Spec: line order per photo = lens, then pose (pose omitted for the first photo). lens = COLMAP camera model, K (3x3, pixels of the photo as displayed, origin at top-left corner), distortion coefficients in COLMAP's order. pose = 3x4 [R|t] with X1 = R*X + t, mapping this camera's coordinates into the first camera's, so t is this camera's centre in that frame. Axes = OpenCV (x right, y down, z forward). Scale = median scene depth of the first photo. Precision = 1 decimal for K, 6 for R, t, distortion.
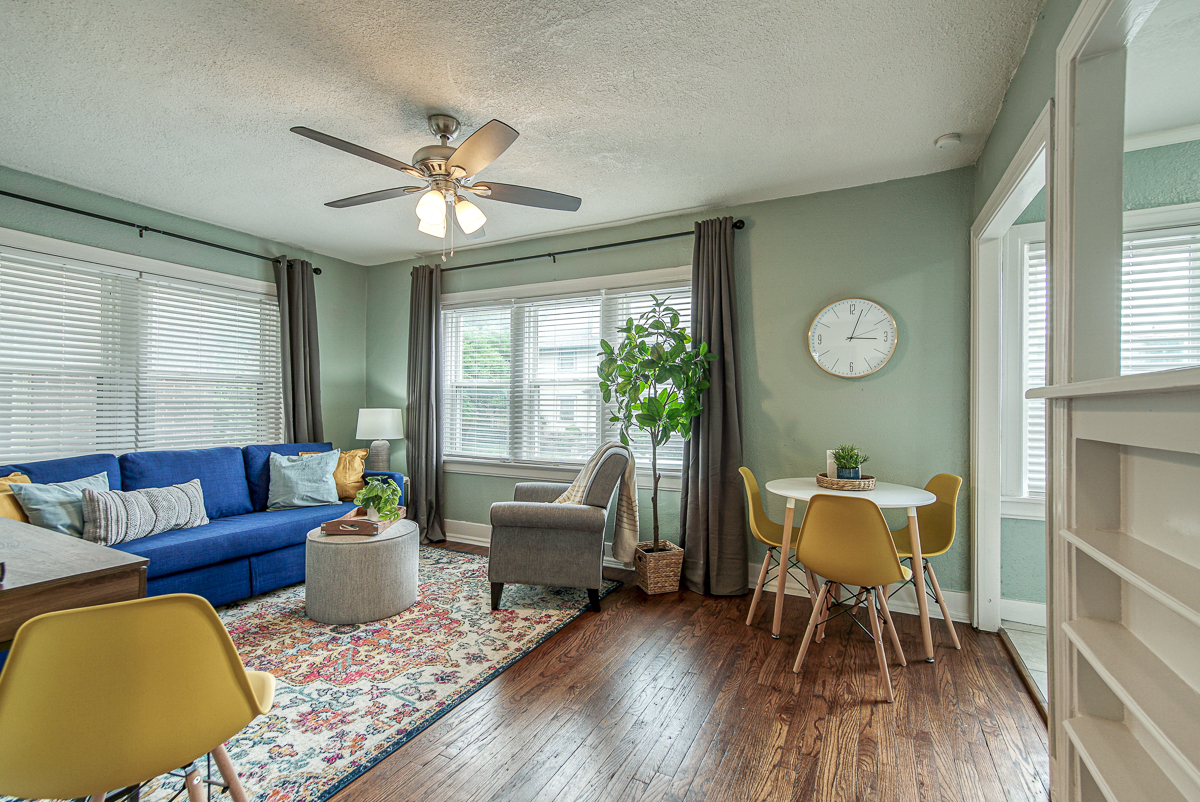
lens RADIAL K [[533.8, 0, 581.6], [0, 533.8, 401.7], [0, 0, 1]] dist [0.000591, 0.000089]
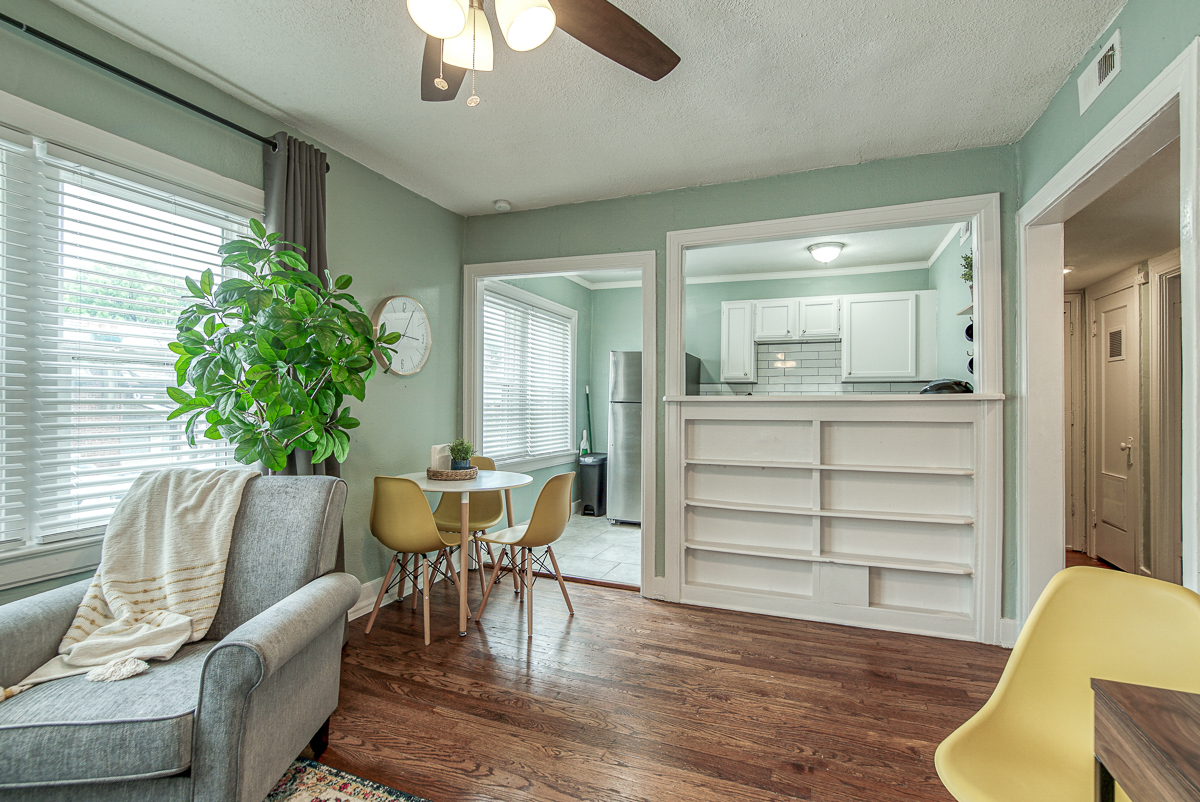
lens RADIAL K [[549.3, 0, 640.9], [0, 549.3, 398.7], [0, 0, 1]] dist [-0.031375, -0.000059]
pose [[-0.172345, 0.001959, 0.985035, -0.591165], [-0.017091, 0.999842, -0.004979, -0.000509], [-0.984888, -0.017693, -0.172284, 0.726553]]
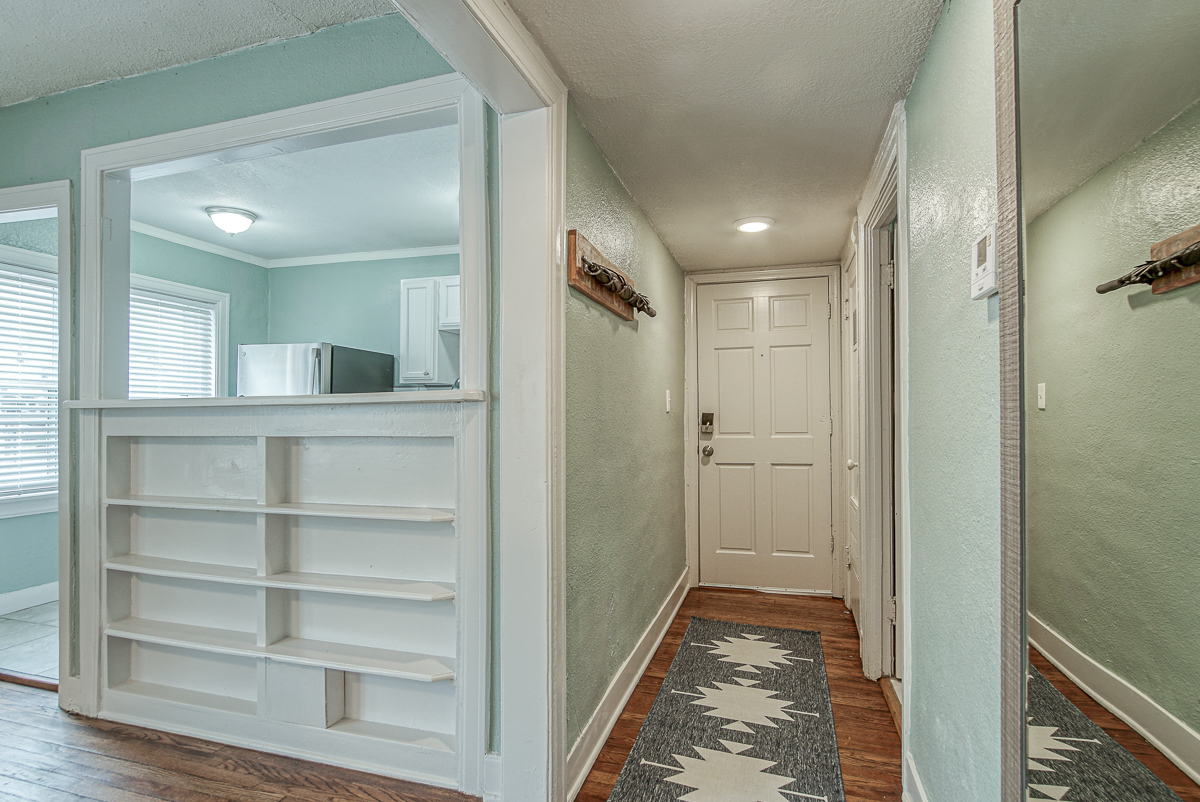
lens RADIAL K [[576.0, 0, 634.2], [0, 576.0, 411.0], [0, 0, 1]] dist [-0.003168, 0.000290]
pose [[-0.233149, -0.000375, 0.972441, -0.426153], [-0.006022, 0.999981, -0.001058, -0.002683], [-0.972422, -0.006103, -0.233147, -0.013190]]
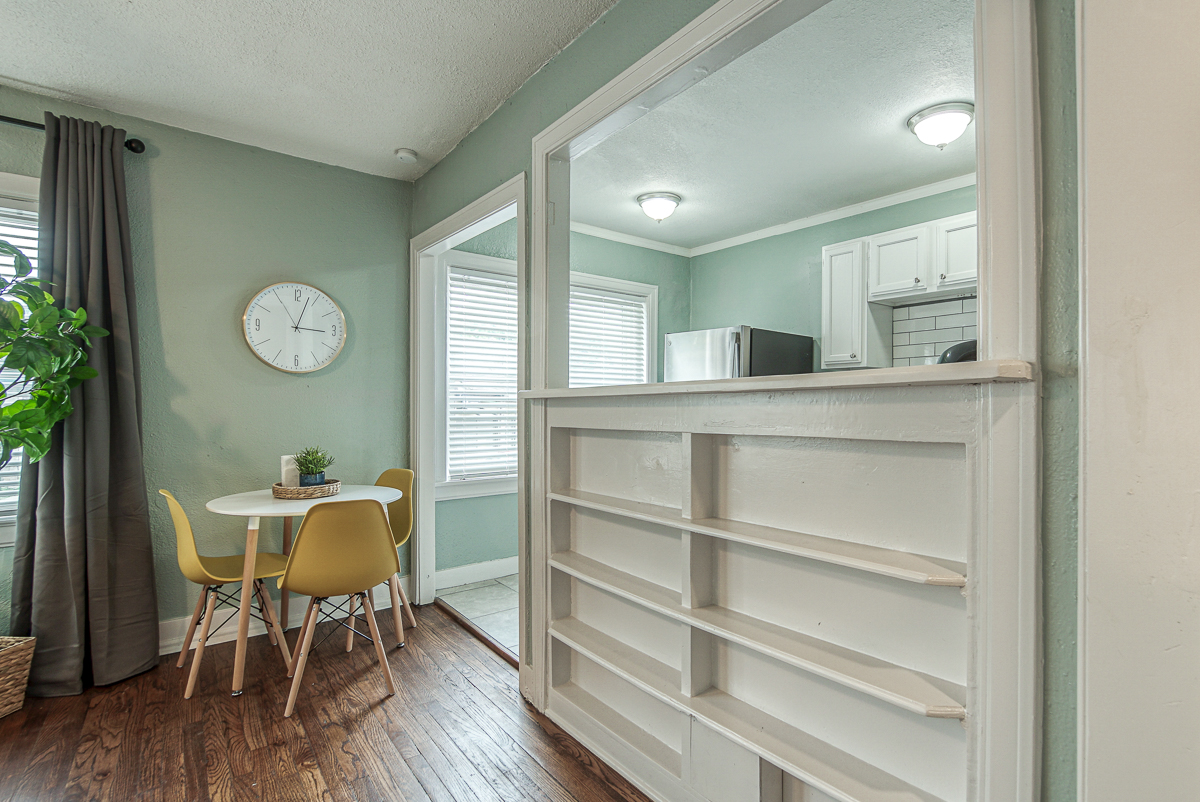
lens RADIAL K [[590.7, 0, 668.4], [0, 590.7, 406.9], [0, 0, 1]] dist [-0.002457, 0.000167]
pose [[0.357612, -0.007984, 0.933836, -0.189348], [-0.004140, 0.999940, 0.010135, -0.000253], [-0.933861, -0.007490, 0.357557, 0.072696]]
